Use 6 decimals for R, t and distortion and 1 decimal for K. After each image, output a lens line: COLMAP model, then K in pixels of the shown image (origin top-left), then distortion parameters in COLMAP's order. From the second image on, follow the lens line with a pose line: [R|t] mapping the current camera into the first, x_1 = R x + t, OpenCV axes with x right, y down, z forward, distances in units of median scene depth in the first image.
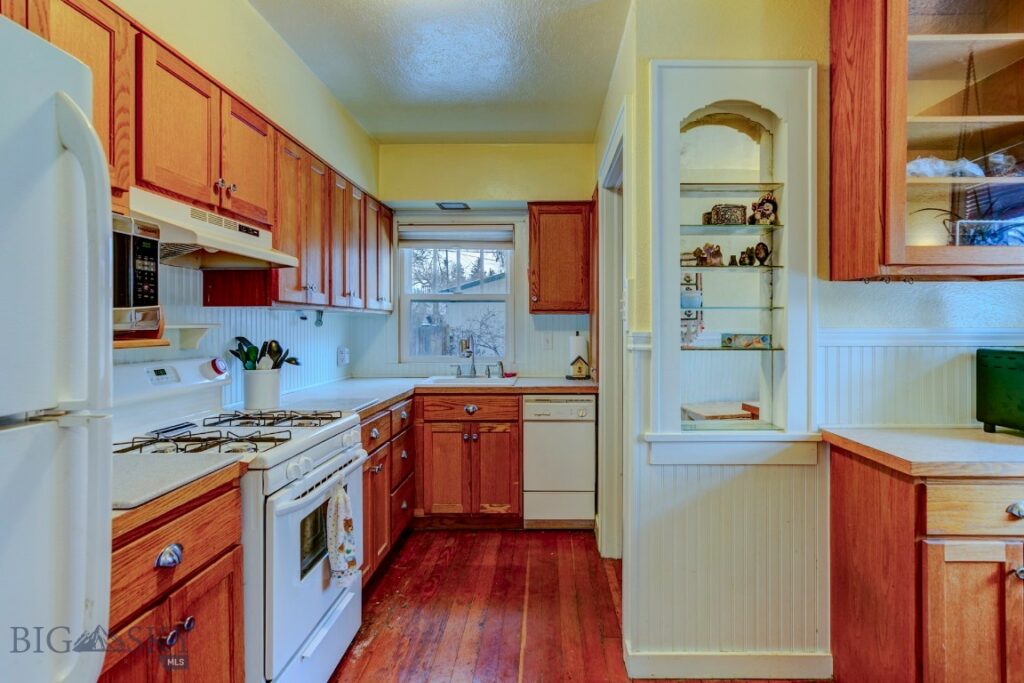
lens RADIAL K [[526.4, 0, 511.0], [0, 526.4, 324.2], [0, 0, 1]] dist [0.015330, 0.000132]
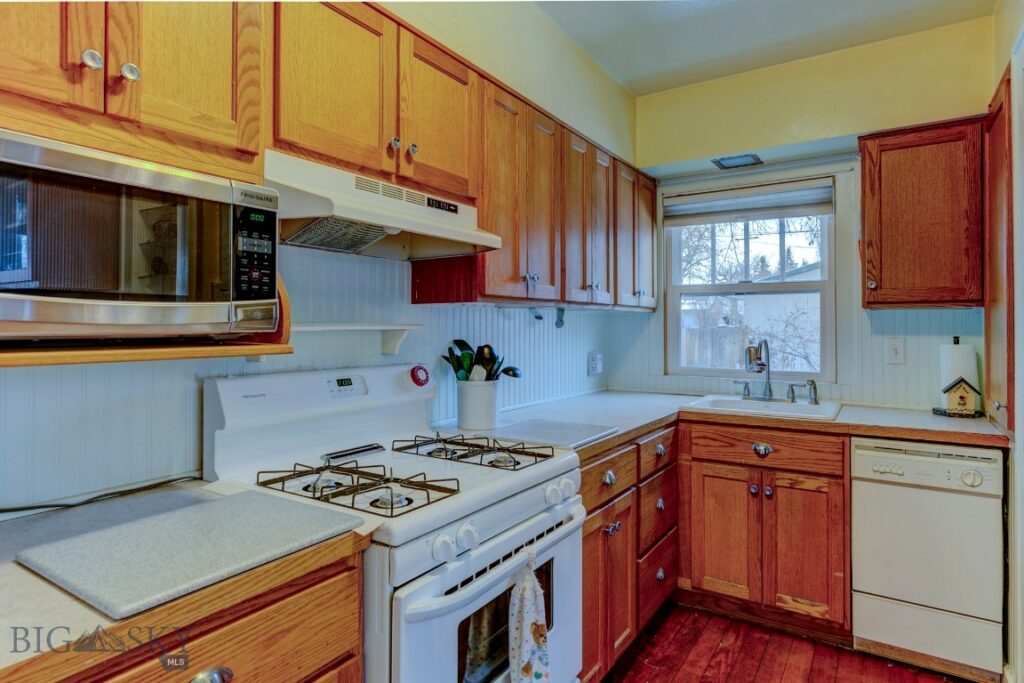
lens RADIAL K [[556.7, 0, 509.4], [0, 556.7, 322.6], [0, 0, 1]] dist [-0.004725, 0.001101]
pose [[0.865011, -0.002644, -0.501746, 0.003254], [0.000383, 0.999989, -0.004610, 0.000513], [0.501752, 0.003795, 0.865003, 0.260314]]
